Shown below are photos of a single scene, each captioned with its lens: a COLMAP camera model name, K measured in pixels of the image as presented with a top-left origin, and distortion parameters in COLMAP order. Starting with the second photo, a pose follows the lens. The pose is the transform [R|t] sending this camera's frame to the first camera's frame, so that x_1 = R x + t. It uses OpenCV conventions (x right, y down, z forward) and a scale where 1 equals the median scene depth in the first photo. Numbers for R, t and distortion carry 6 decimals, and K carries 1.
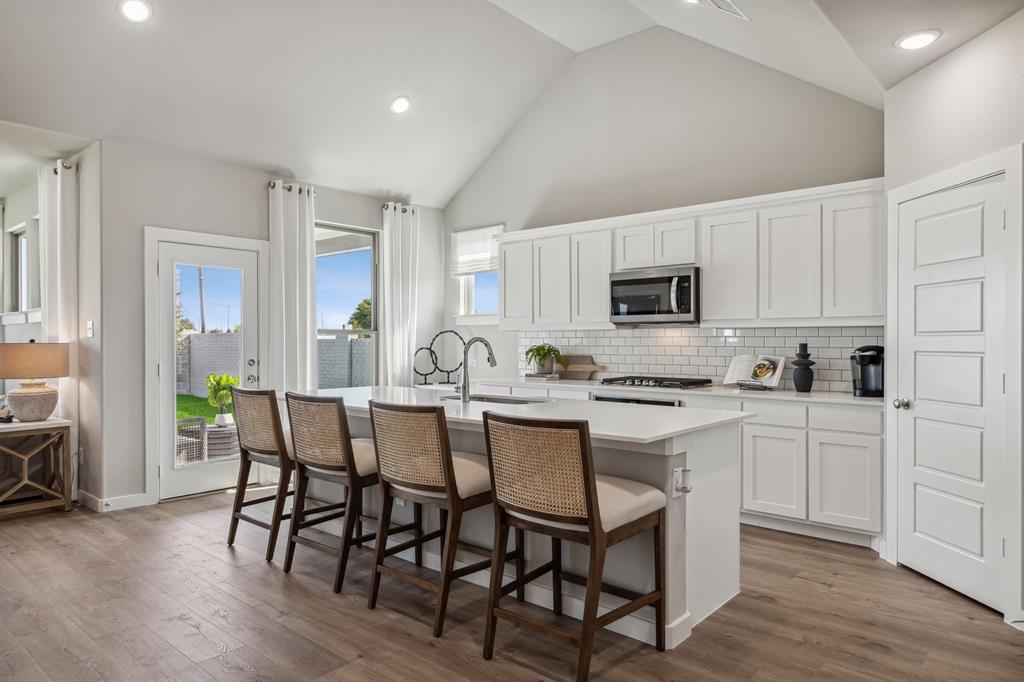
lens RADIAL K [[649.9, 0, 515.0], [0, 649.9, 341.9], [0, 0, 1]] dist [0.001639, 0.000799]
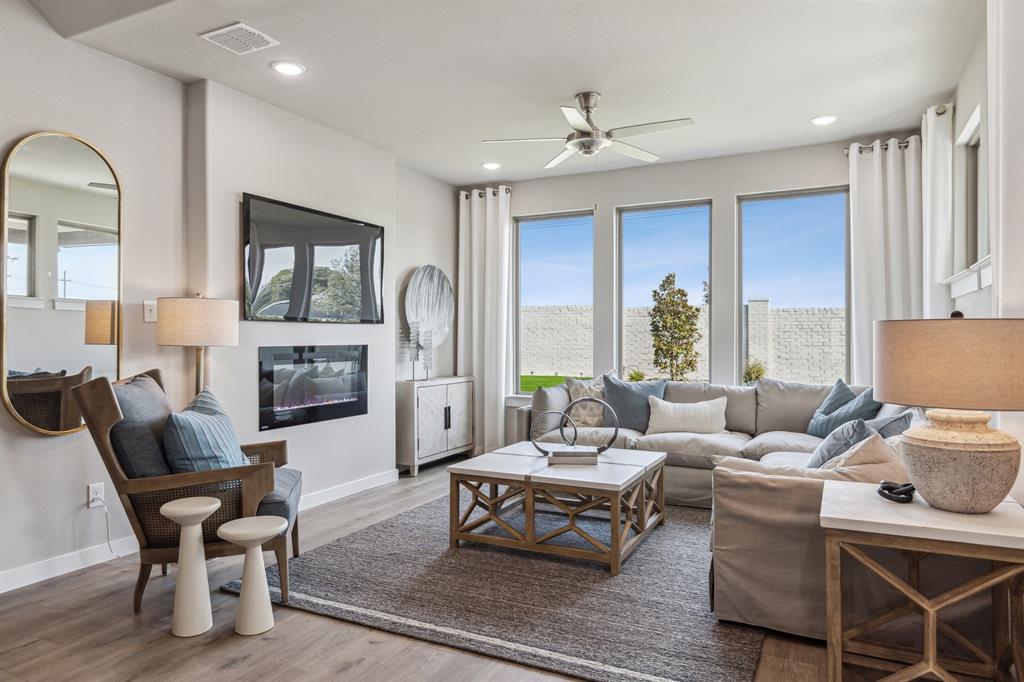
lens RADIAL K [[644.6, 0, 516.6], [0, 644.6, 338.5], [0, 0, 1]] dist [-0.006229, -0.003117]
pose [[0.241890, 0.005866, -0.970286, -0.355887], [-0.002406, 0.999982, 0.005446, 0.010575], [0.970301, 0.001018, 0.241900, 0.540377]]
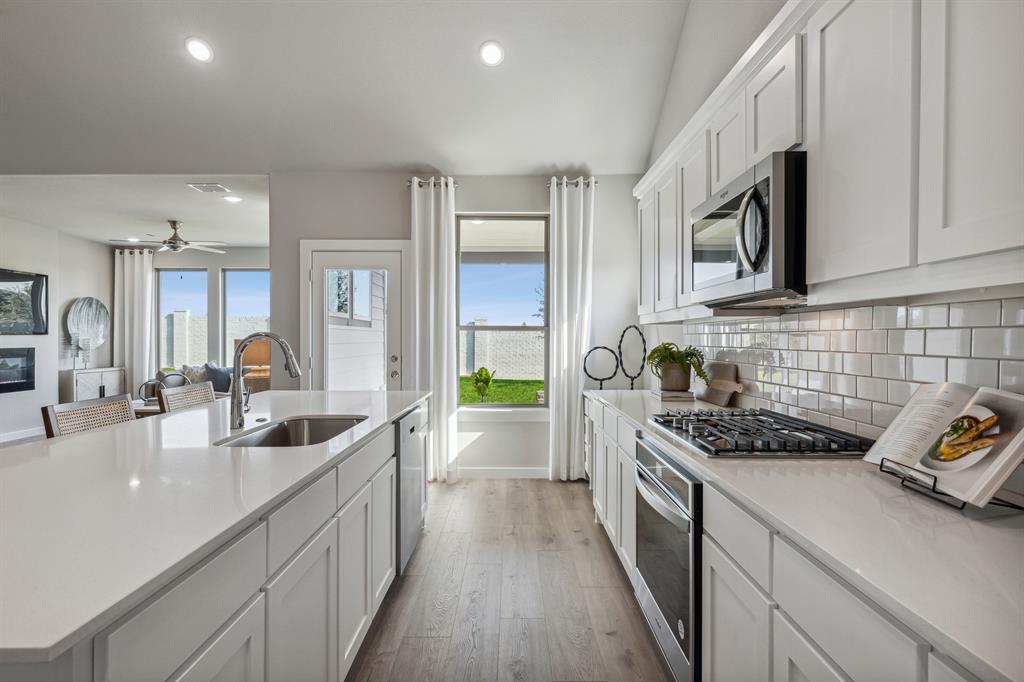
lens RADIAL K [[533.0, 0, 510.4], [0, 533.0, 340.6], [0, 0, 1]] dist [0.002214, -0.000174]
pose [[0.655597, 0.005752, -0.755089, 0.358999], [-0.004586, 0.999983, 0.003636, -0.000817], [0.755097, 0.001080, 0.655612, 0.576812]]
